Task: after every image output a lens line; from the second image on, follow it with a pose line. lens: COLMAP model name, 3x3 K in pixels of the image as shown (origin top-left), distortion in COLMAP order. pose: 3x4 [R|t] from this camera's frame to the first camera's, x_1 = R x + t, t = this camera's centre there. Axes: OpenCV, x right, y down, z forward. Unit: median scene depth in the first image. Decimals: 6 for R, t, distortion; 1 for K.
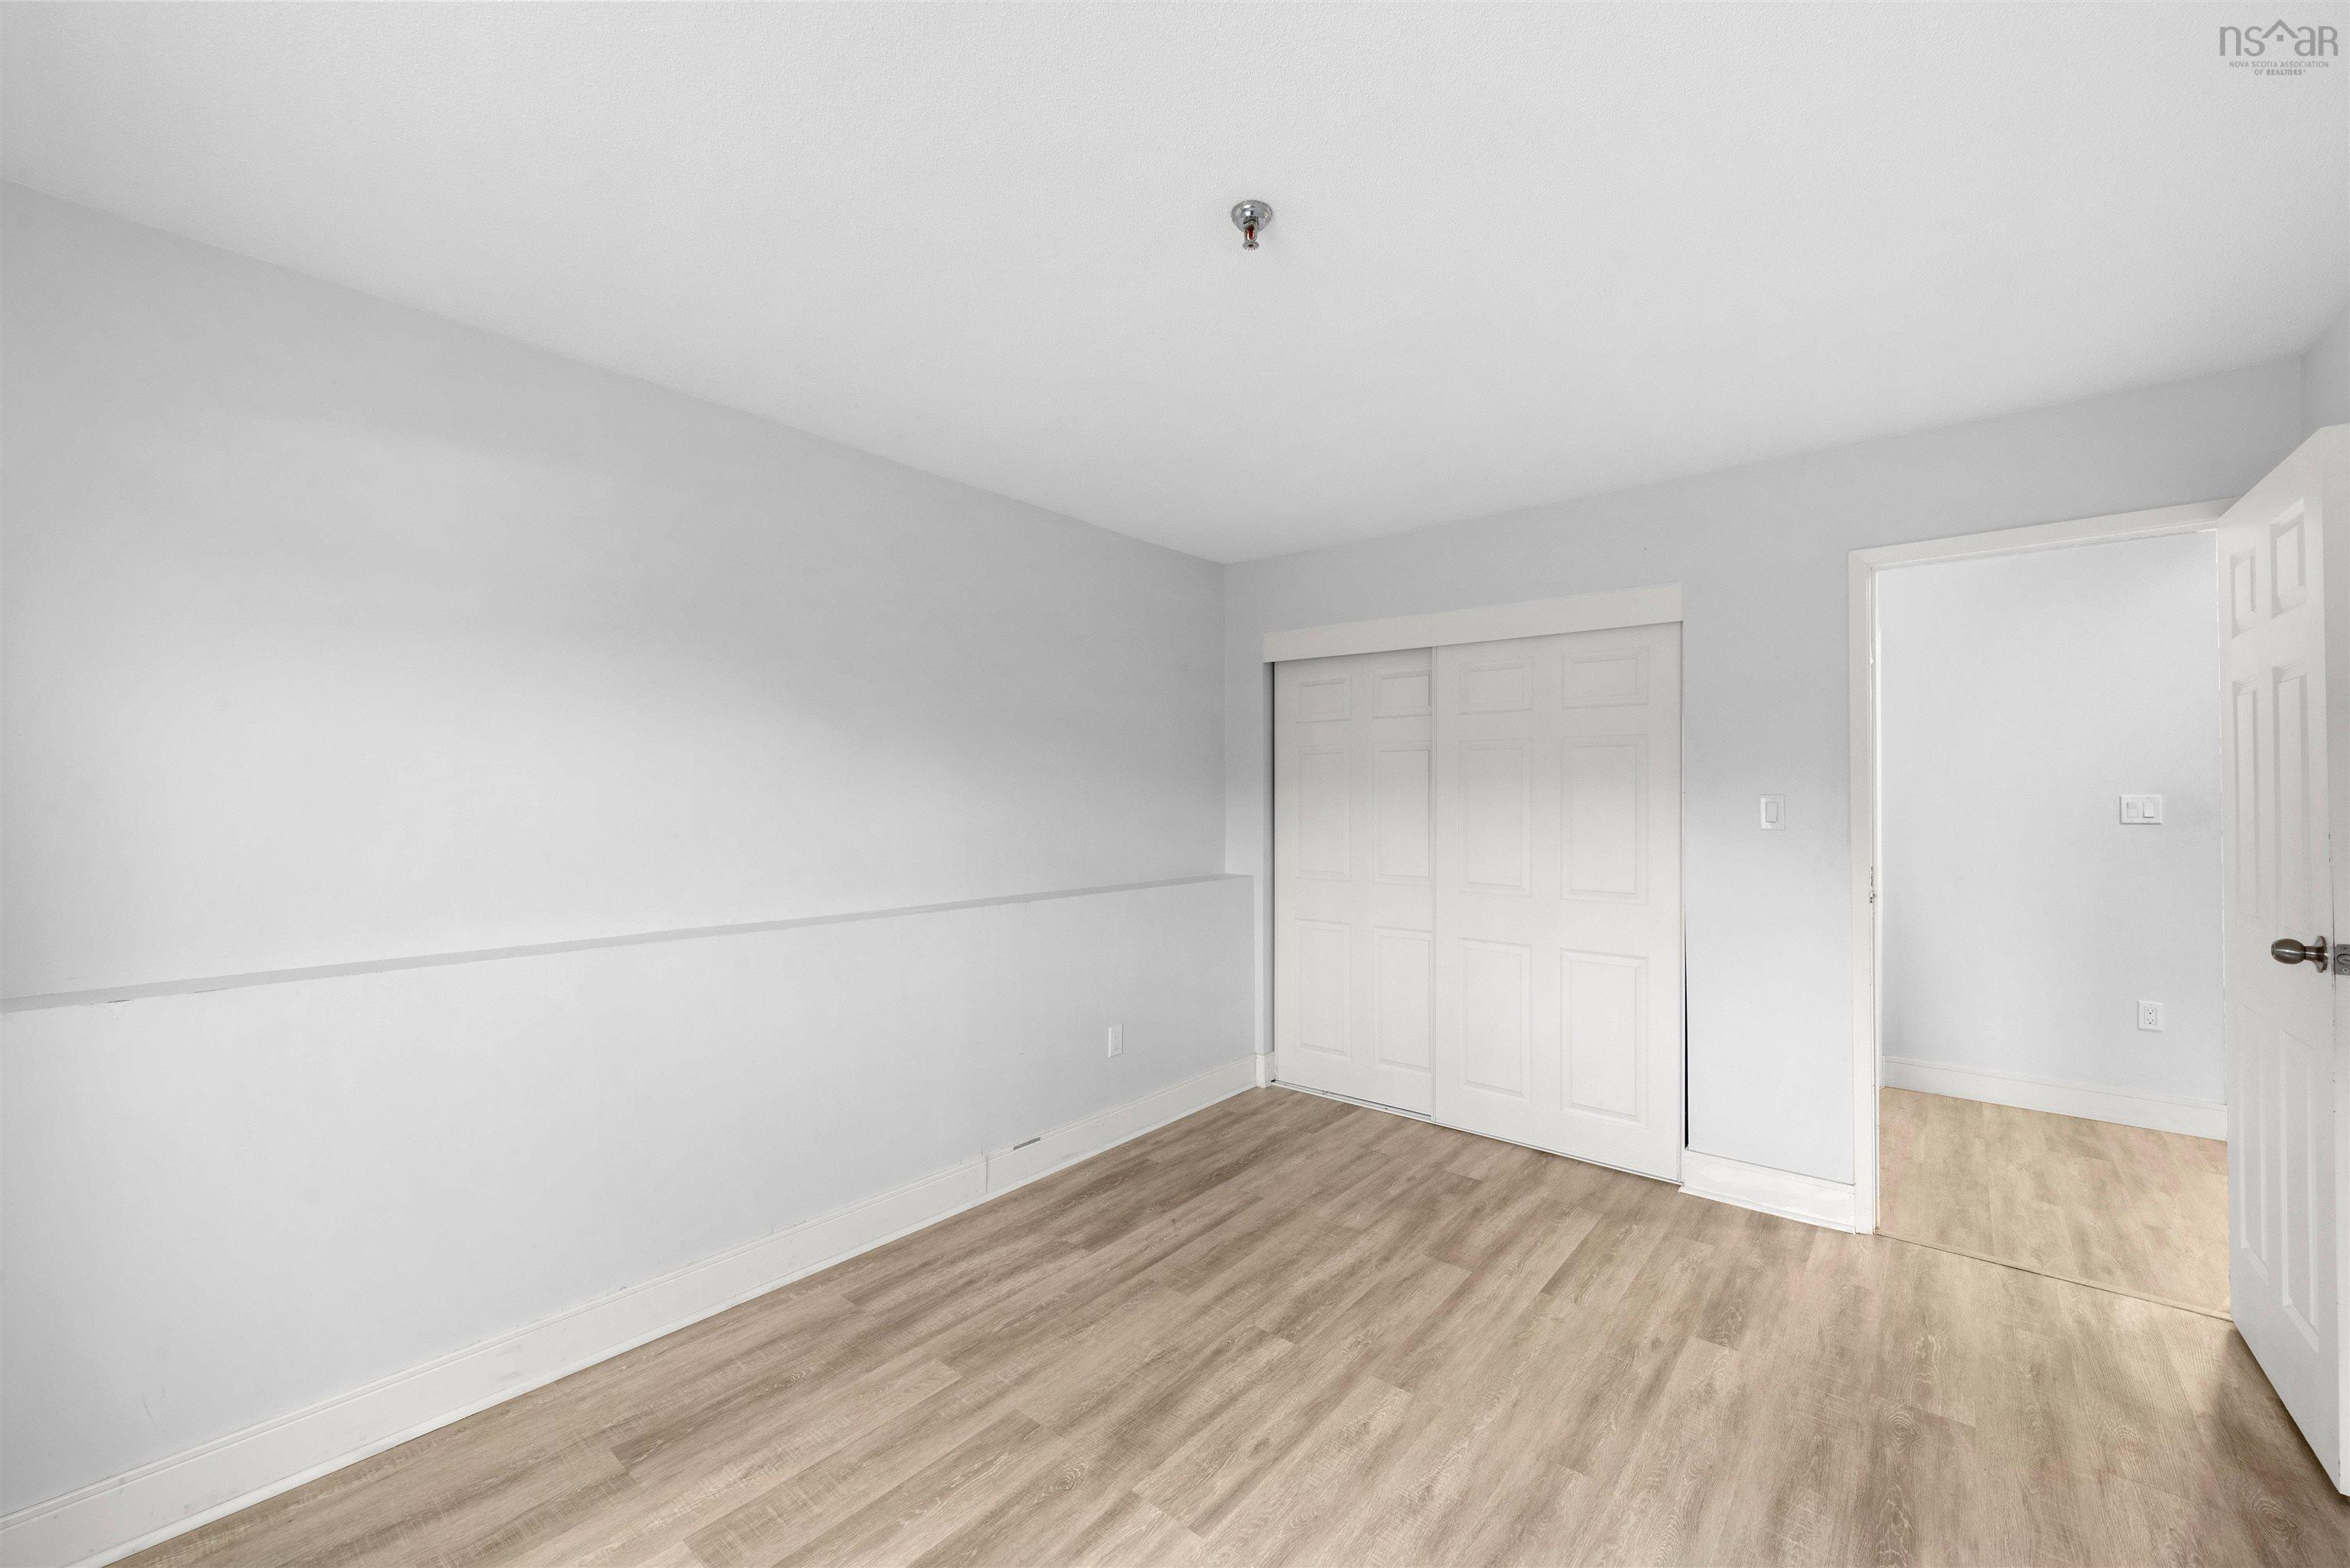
lens RADIAL K [[923.0, 0, 1180.8], [0, 923.0, 788.8], [0, 0, 1]] dist [0.000024, -0.000171]
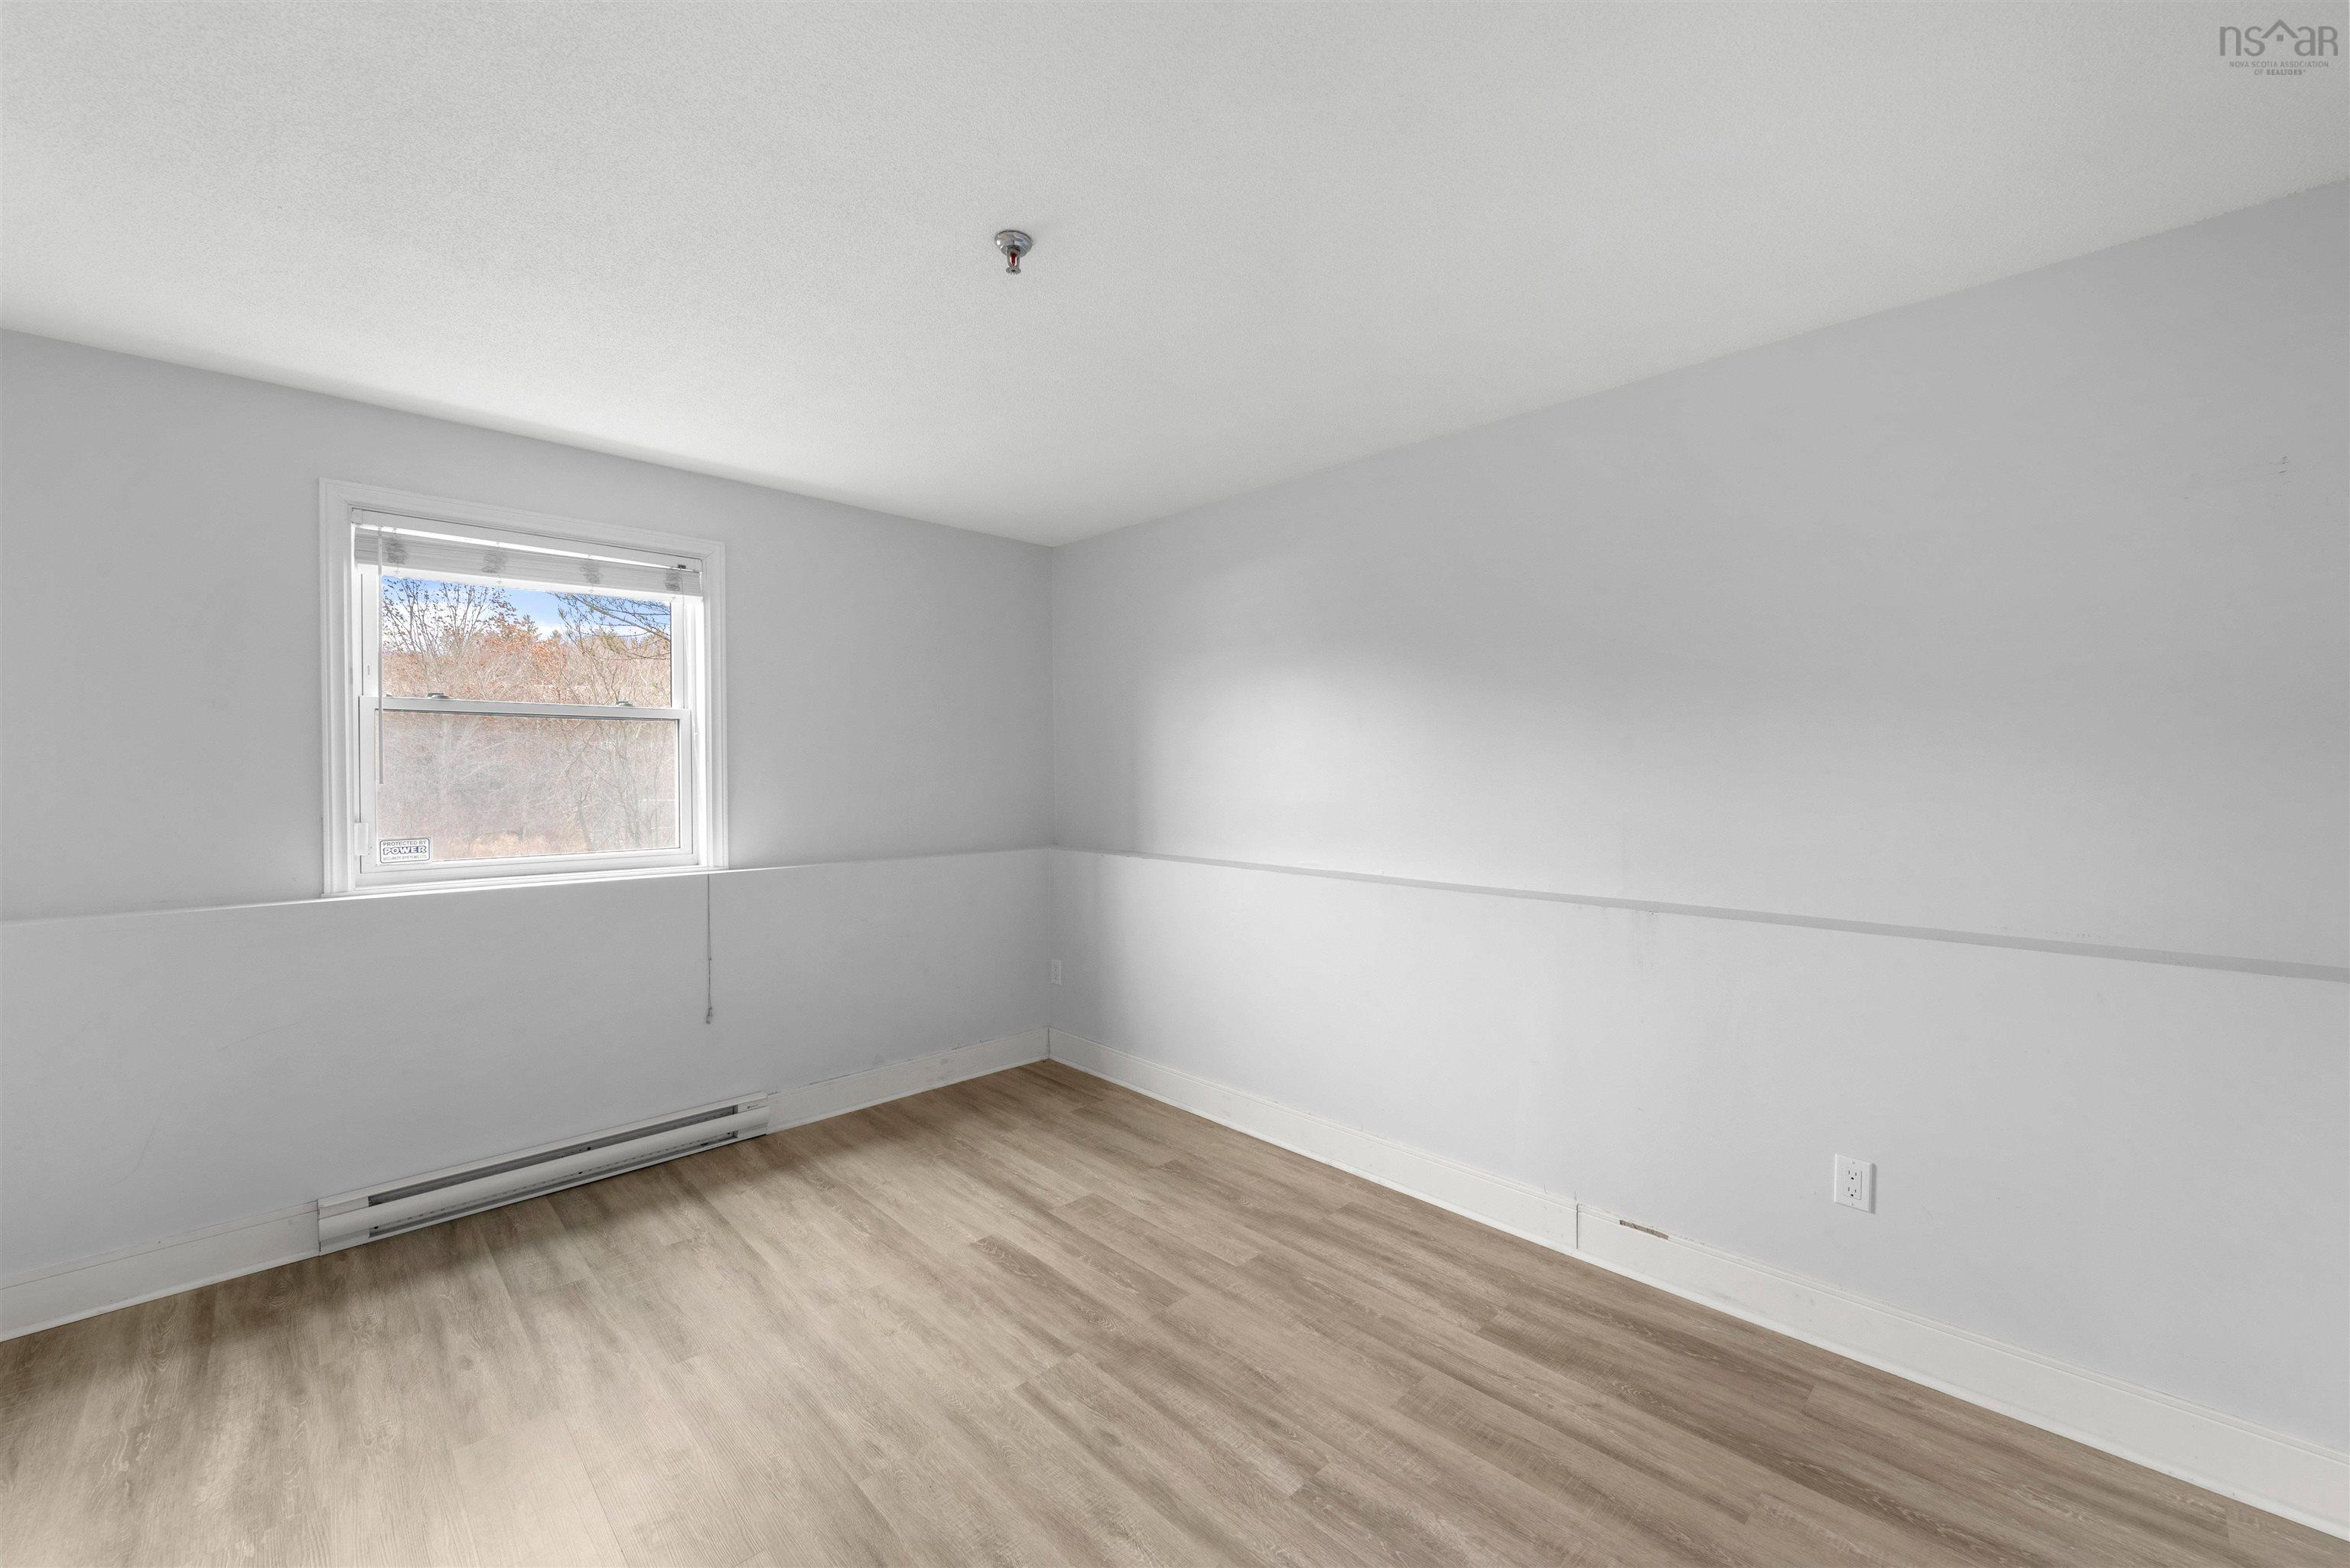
lens RADIAL K [[923.0, 0, 1180.8], [0, 923.0, 788.8], [0, 0, 1]] dist [0.000024, -0.000171]
pose [[-0.094453, 0.021518, -0.995297, 0.879091], [0.008721, 0.999746, 0.020786, 0.004278], [0.995491, -0.006717, -0.094616, 0.992414]]
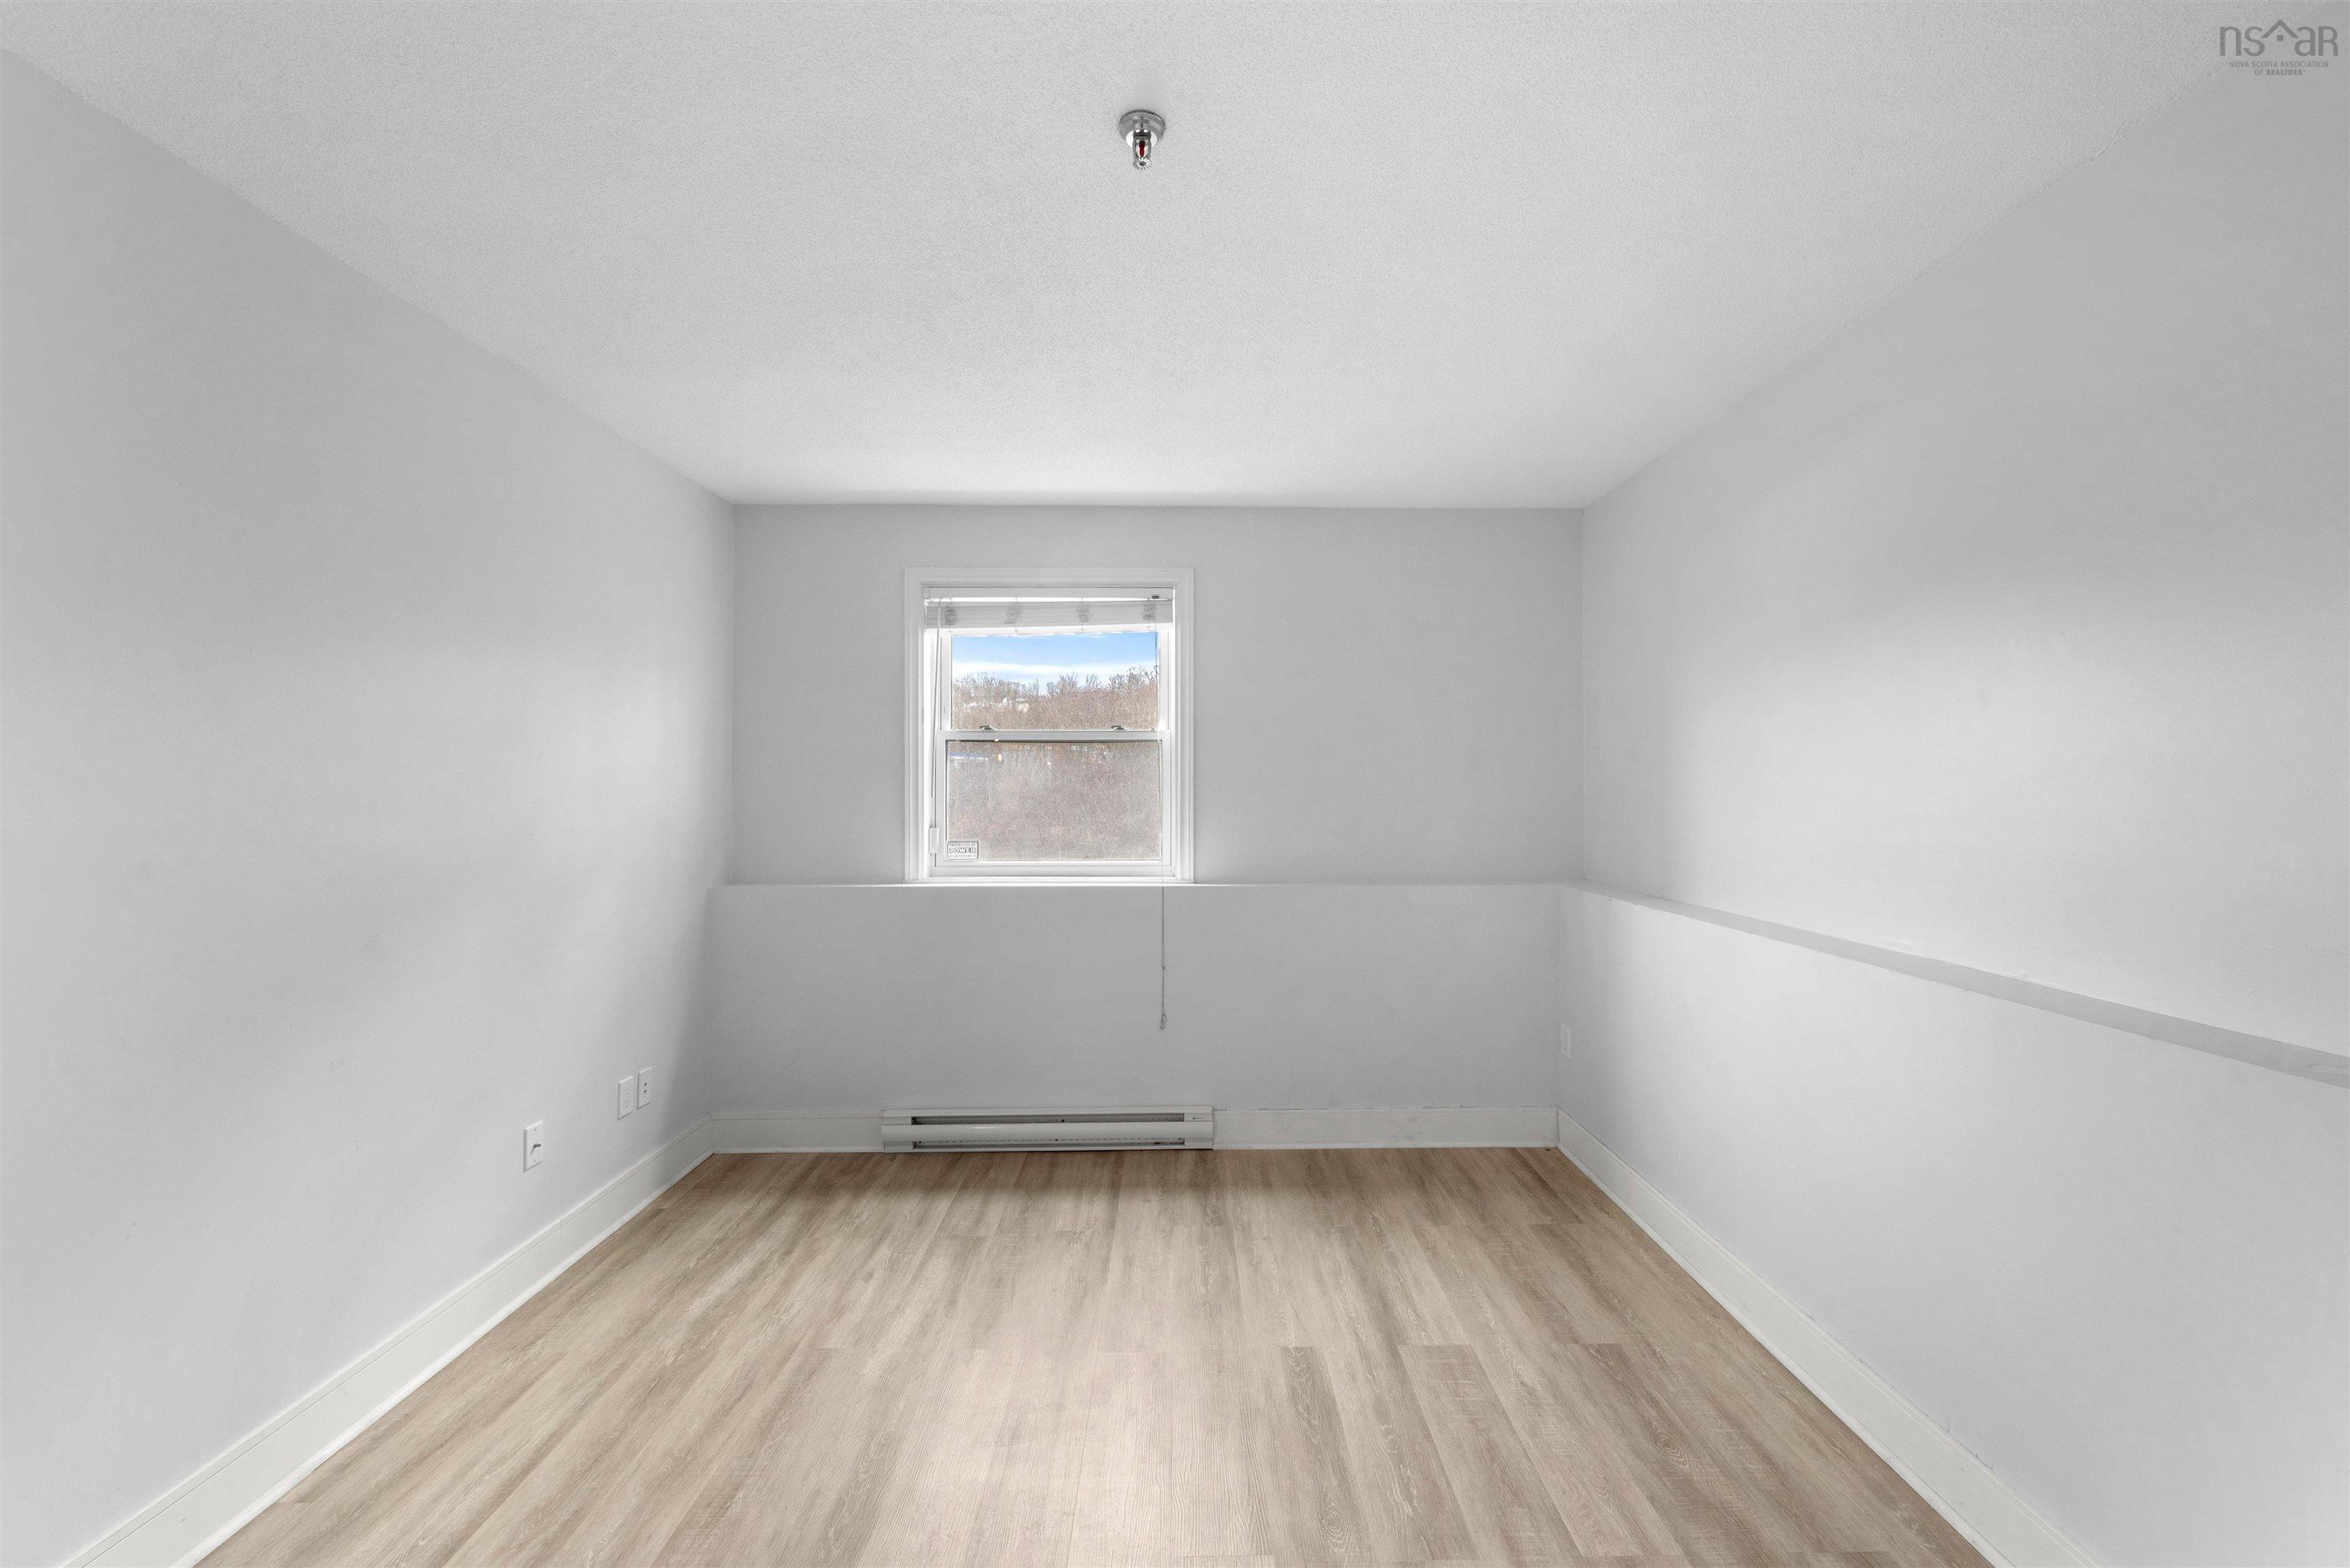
lens RADIAL K [[925.0, 0, 1191.6], [0, 925.0, 798.5], [0, 0, 1]] dist [0.000002, -0.000093]
pose [[-0.755052, 0.009698, -0.655593, 0.472555], [0.006818, 0.999953, 0.006940, 0.007084], [0.655629, 0.000771, -0.755083, 1.294789]]
